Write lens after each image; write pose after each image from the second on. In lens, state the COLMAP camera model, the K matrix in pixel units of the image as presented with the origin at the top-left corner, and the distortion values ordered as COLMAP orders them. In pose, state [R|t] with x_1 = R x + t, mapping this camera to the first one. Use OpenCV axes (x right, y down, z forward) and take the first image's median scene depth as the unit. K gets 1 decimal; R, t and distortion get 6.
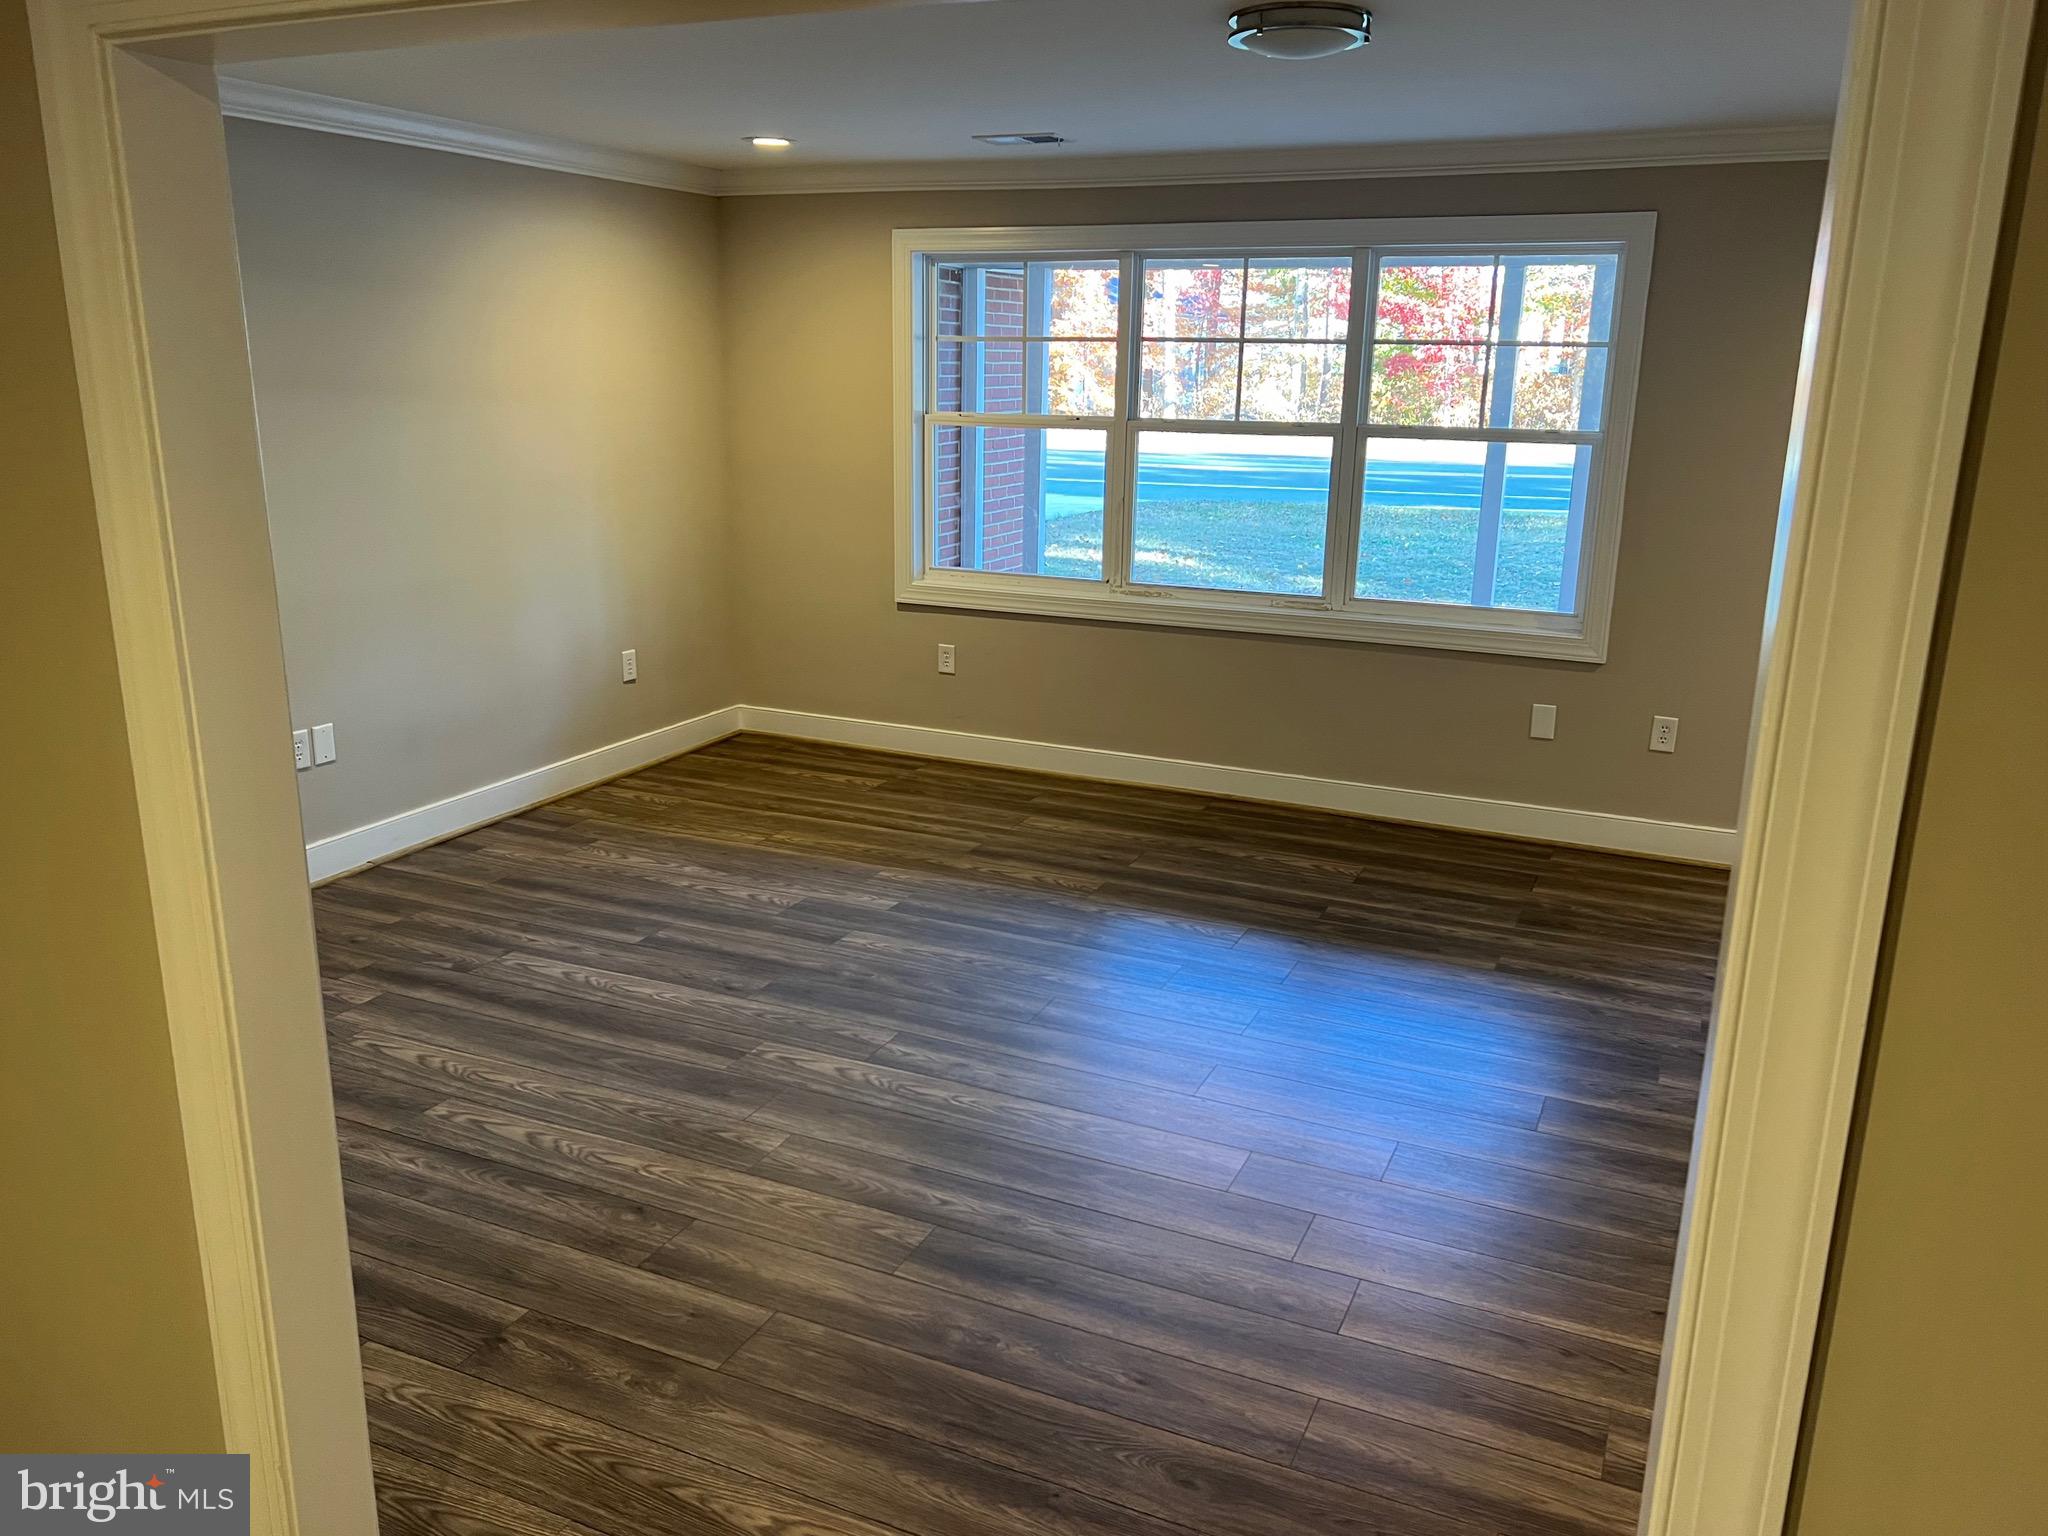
lens RADIAL K [[1555.9, 0, 1038.3], [0, 1555.9, 769.0], [0, 0, 1]] dist [0.051906, -0.062314]
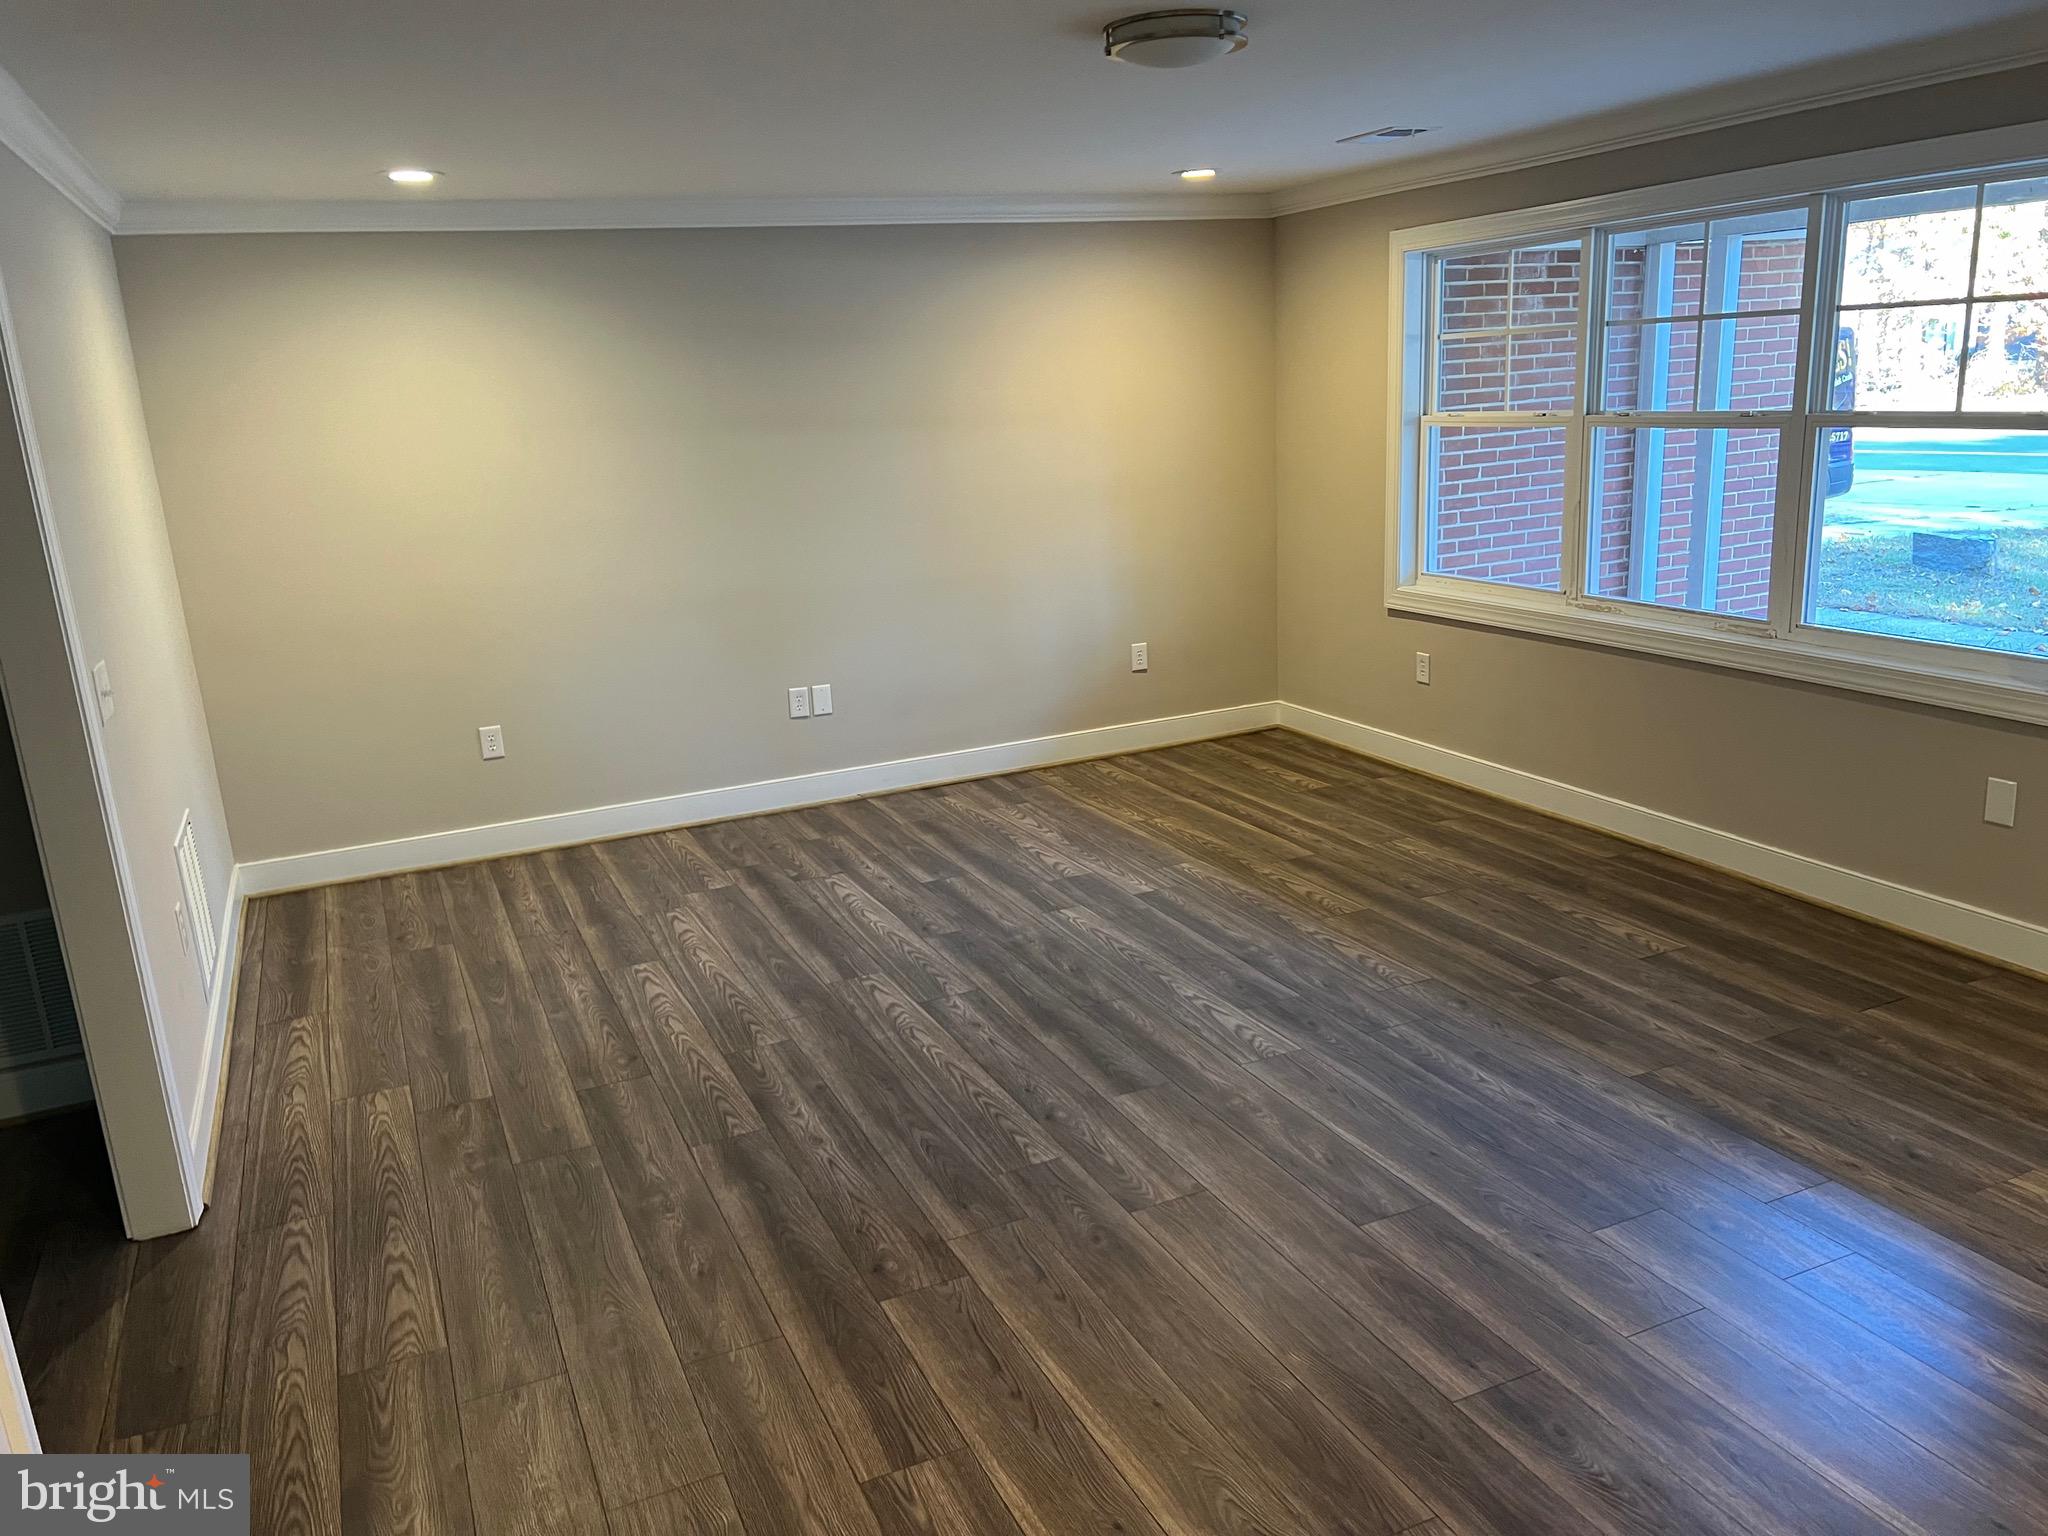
lens RADIAL K [[1555.9, 0, 1024.7], [0, 1555.9, 773.0], [0, 0, 1]] dist [0.051906, -0.062314]
pose [[0.743001, 0.110318, -0.660136, 0.467278], [-0.106248, 0.993256, 0.046402, -0.028876], [0.660803, 0.035661, 0.749711, 0.128001]]
